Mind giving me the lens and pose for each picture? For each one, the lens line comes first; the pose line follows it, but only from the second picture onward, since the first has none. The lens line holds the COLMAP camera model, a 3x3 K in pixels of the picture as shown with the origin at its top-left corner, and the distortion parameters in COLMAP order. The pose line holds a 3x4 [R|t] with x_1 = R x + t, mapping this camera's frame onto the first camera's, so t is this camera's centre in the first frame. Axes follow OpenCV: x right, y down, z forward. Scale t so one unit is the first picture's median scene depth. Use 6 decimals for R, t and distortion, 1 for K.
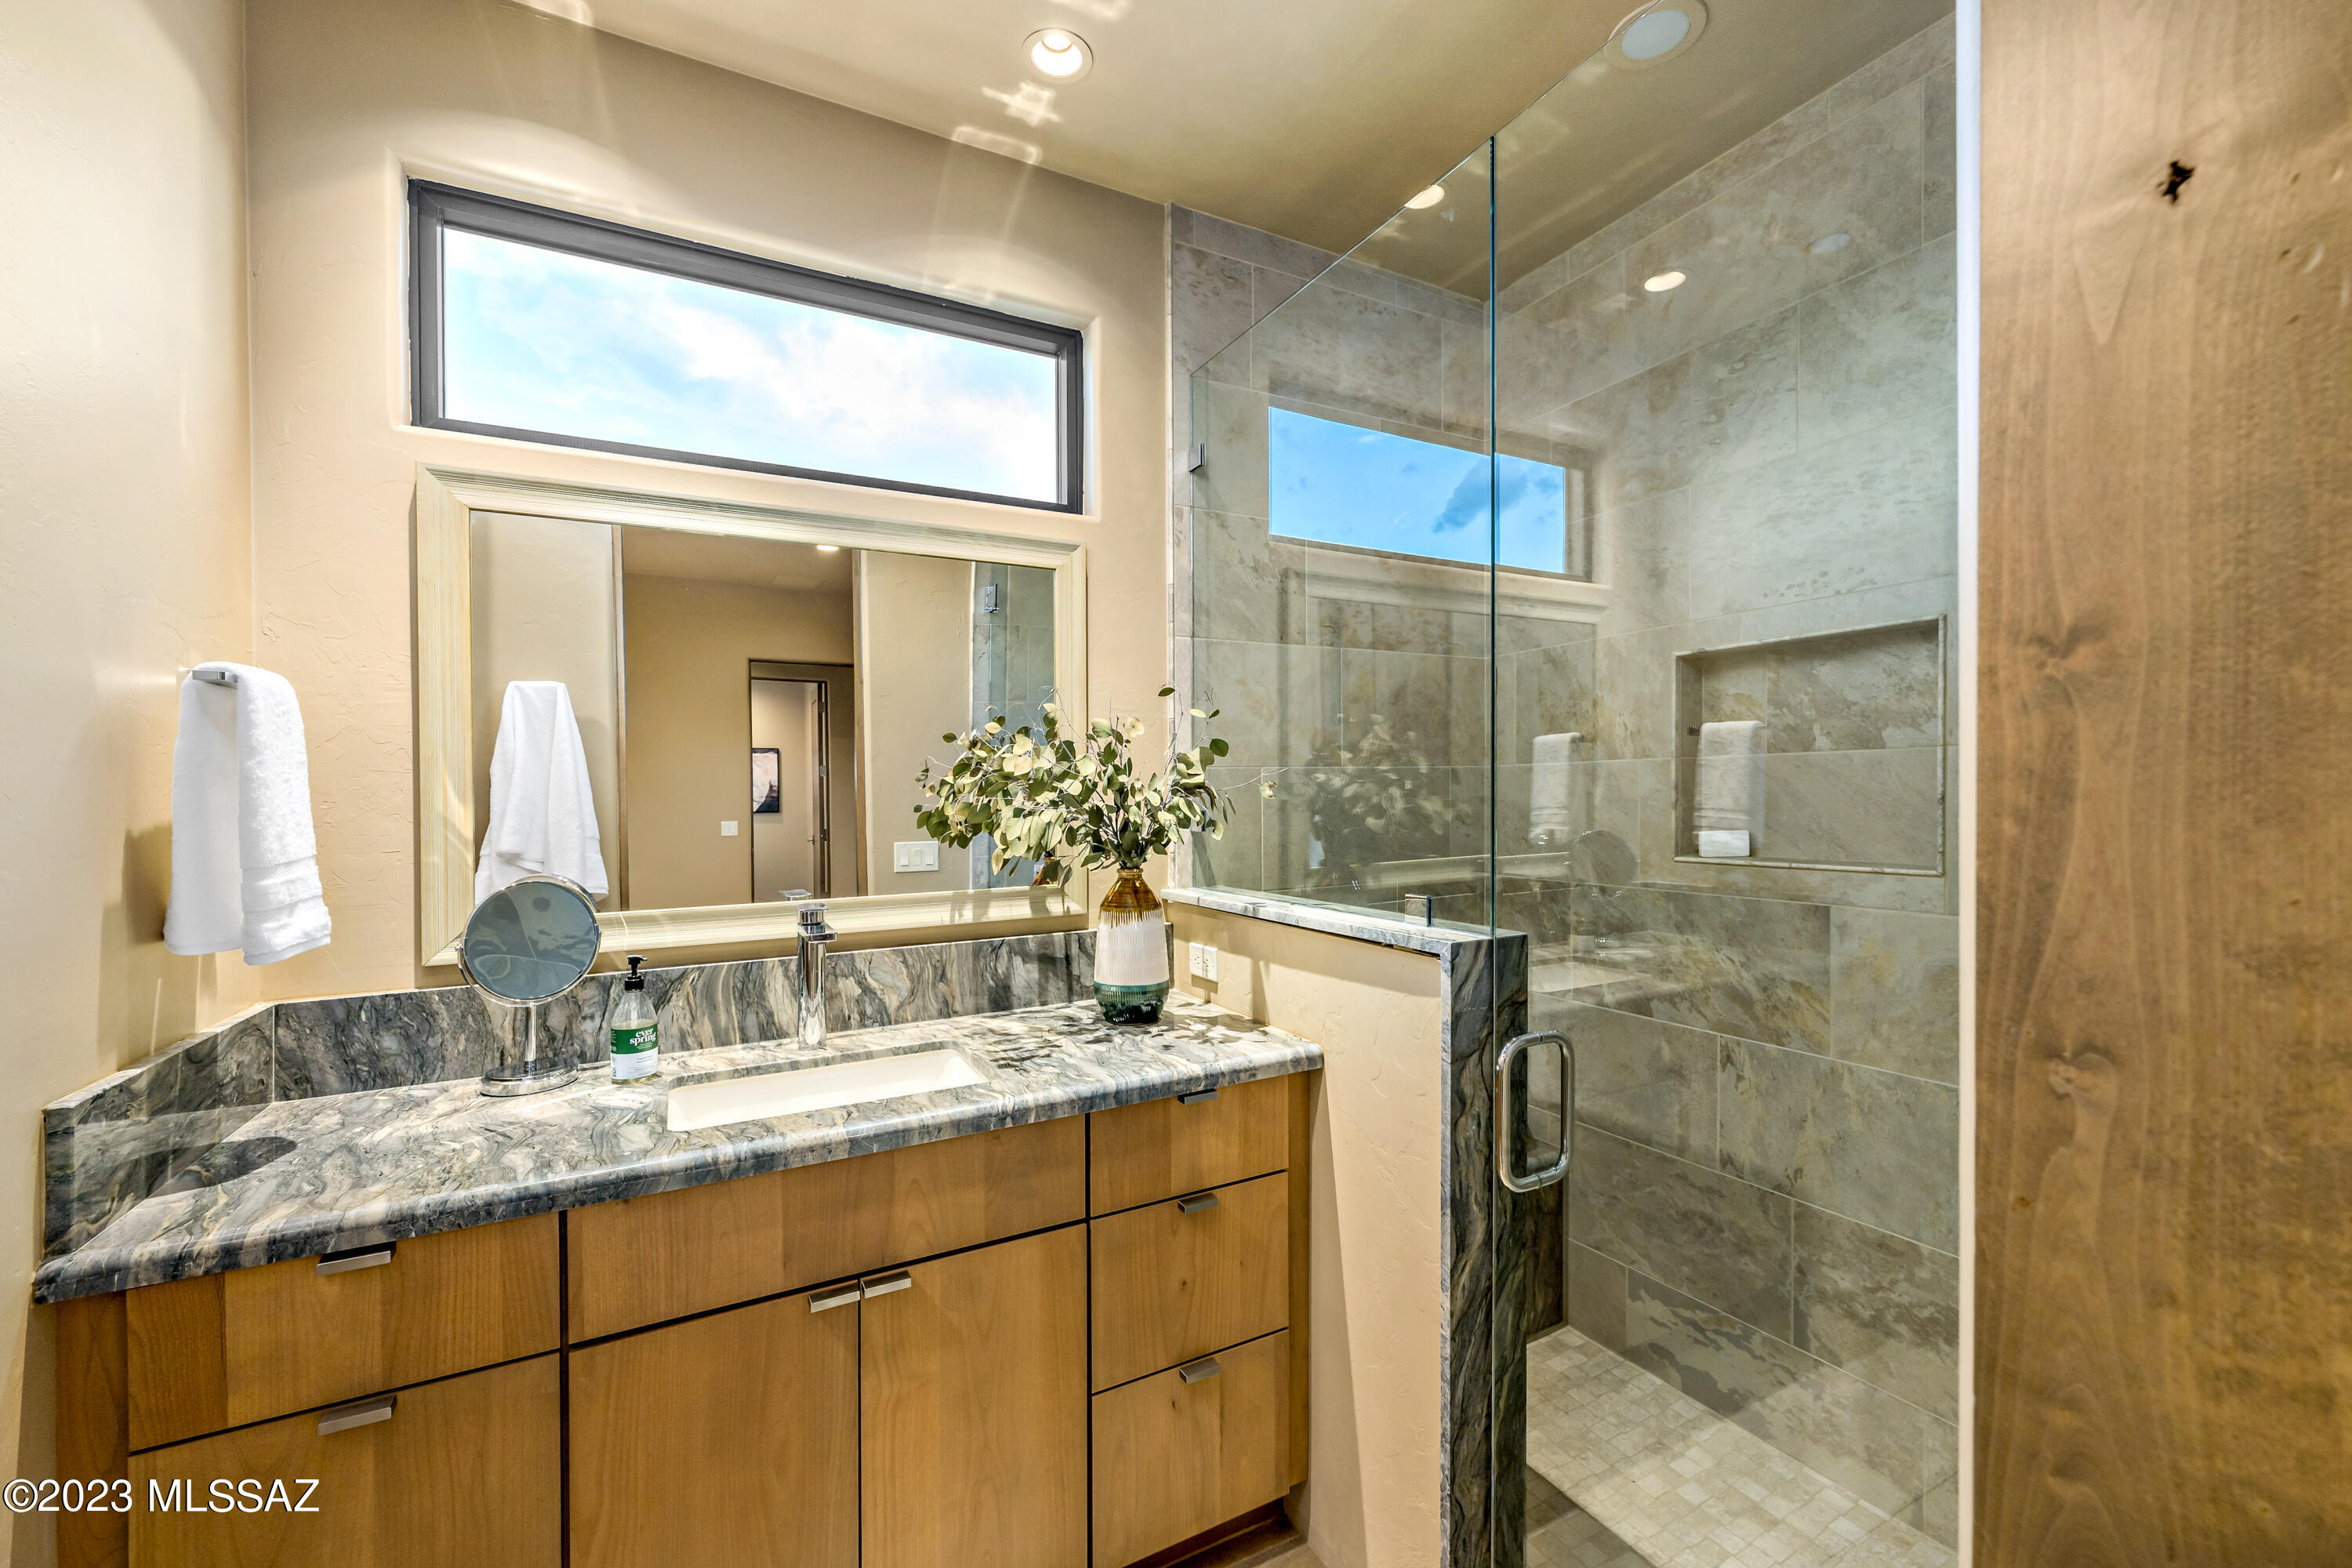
lens RADIAL K [[982.7, 0, 1259.0], [0, 982.7, 792.1], [0, 0, 1]] dist [0.001876, 0.000224]
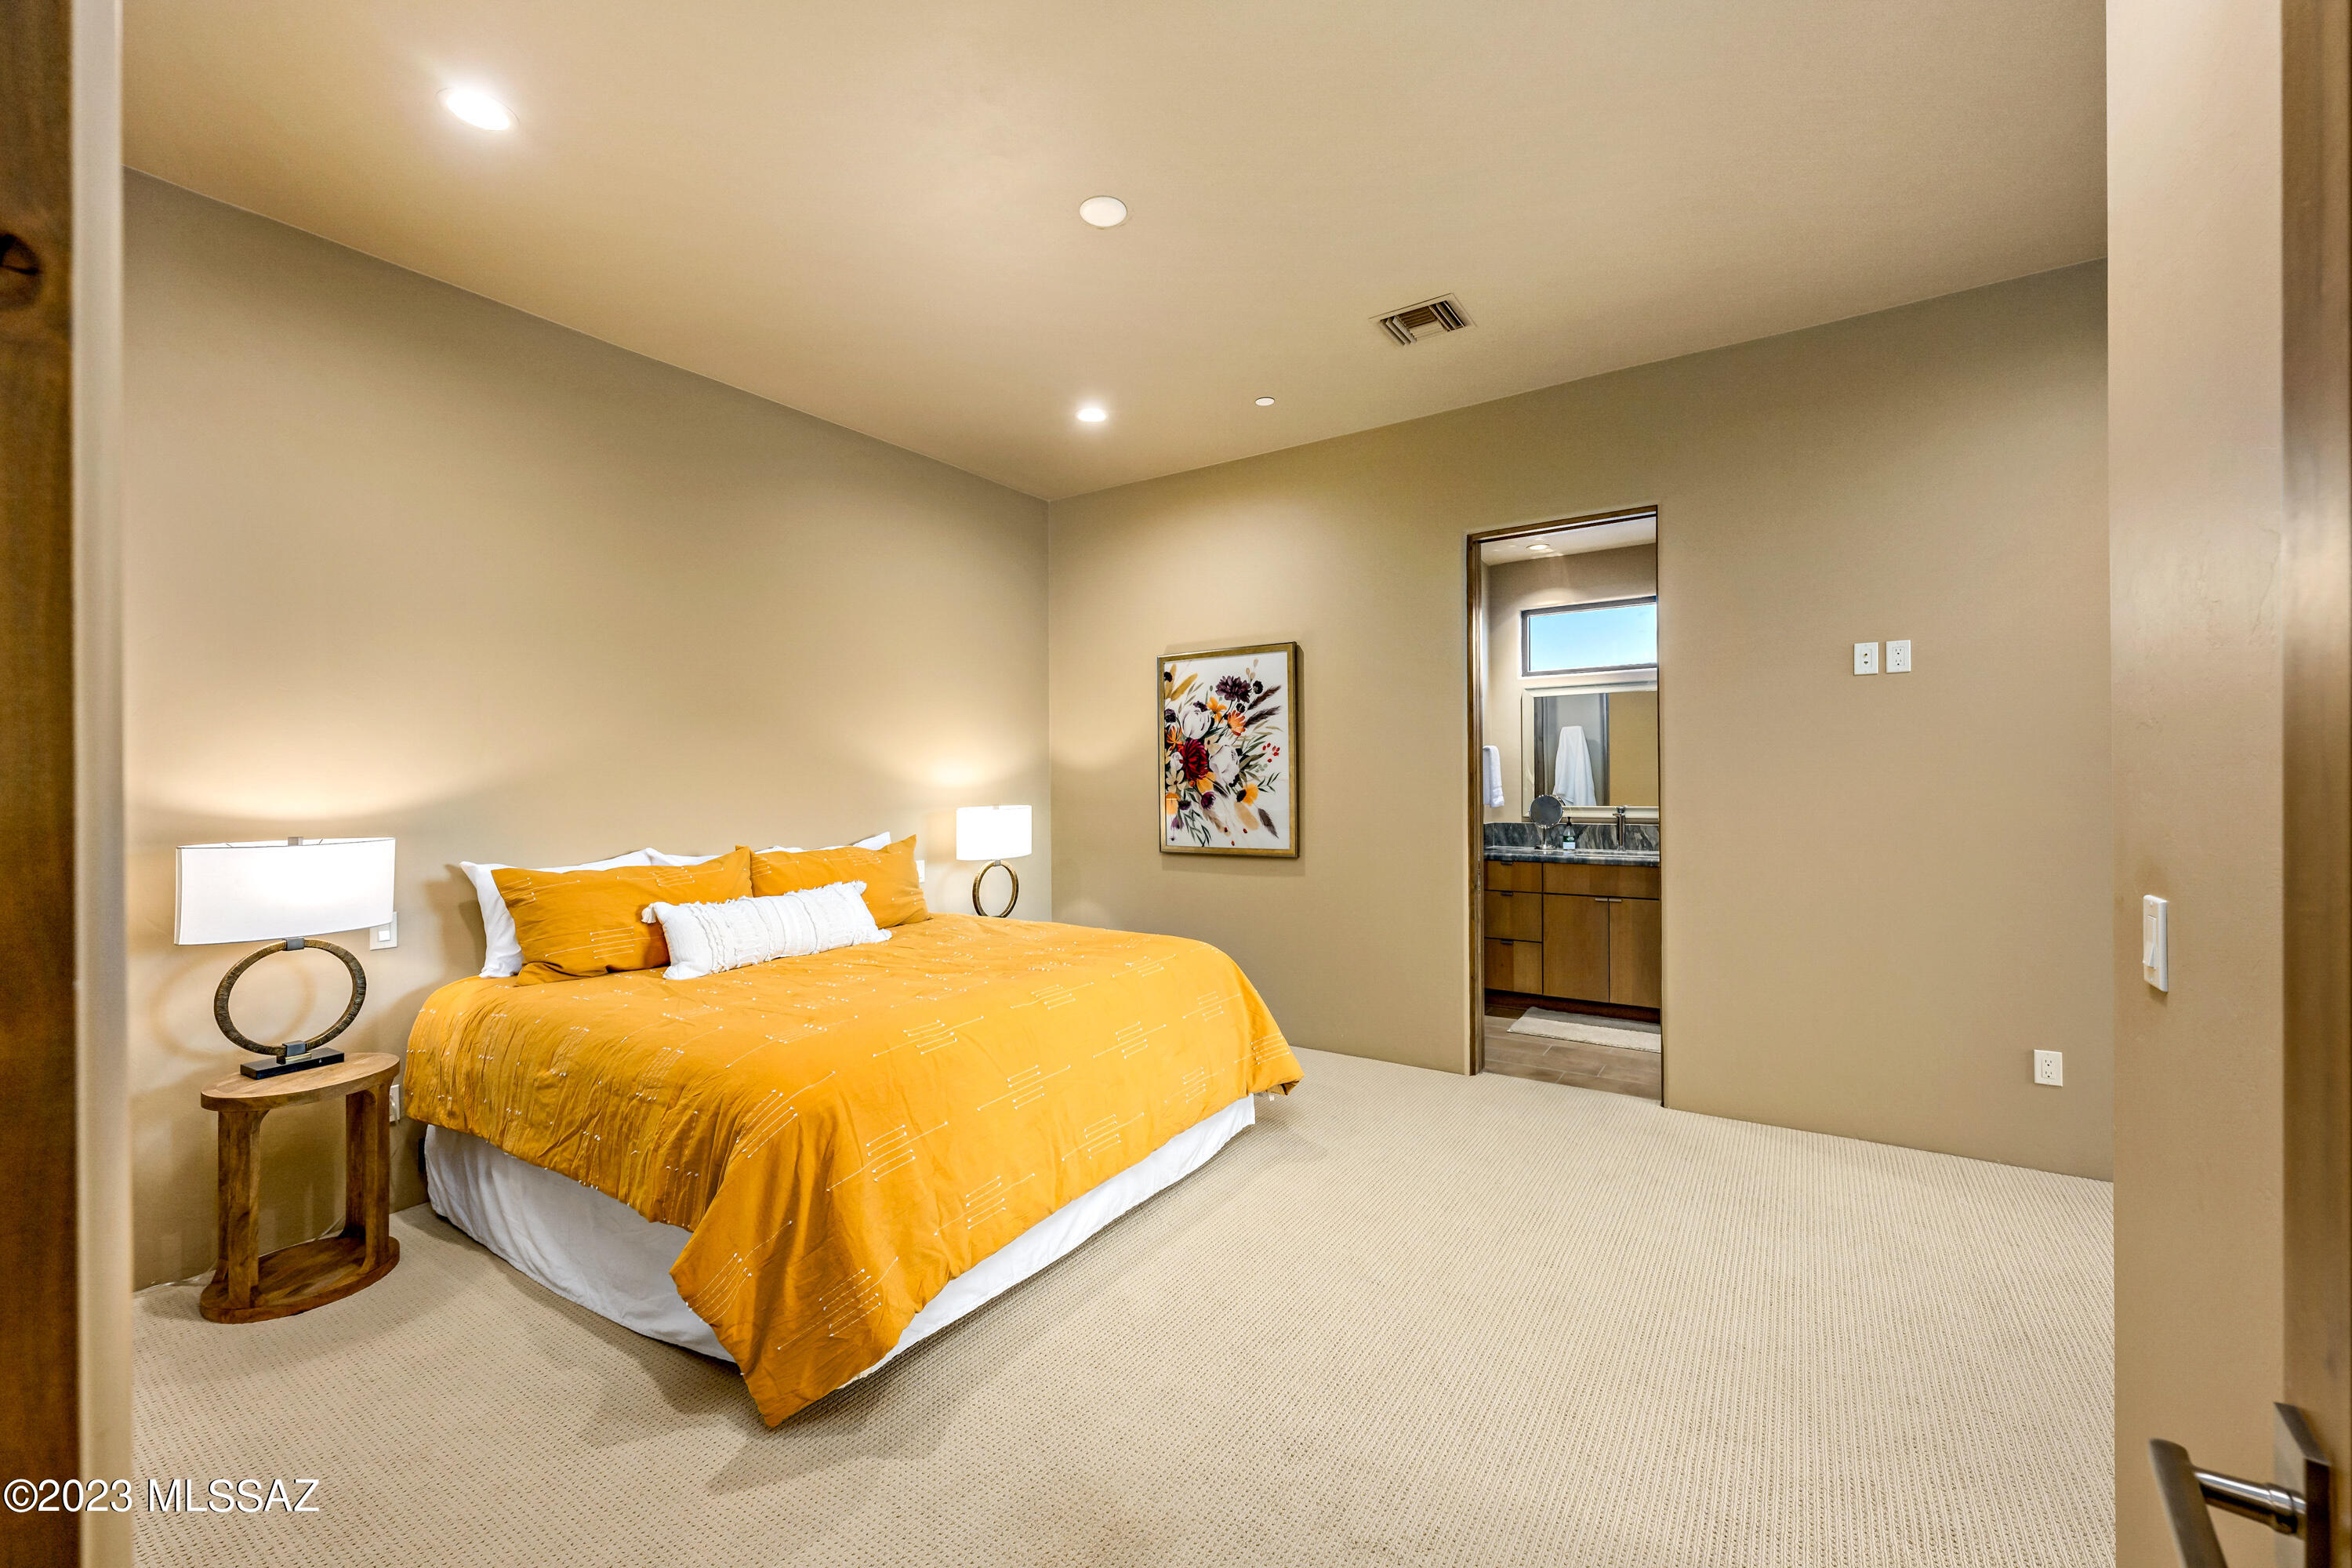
lens RADIAL K [[948.7, 0, 1176.0], [0, 948.7, 784.0], [0, 0, 1]] dist [0.001400, -0.000018]
pose [[0.455578, 0.011218, -0.890125, 1.873295], [0.004136, 0.999883, 0.014718, -0.010355], [0.890186, -0.010387, 0.455478, -1.938562]]
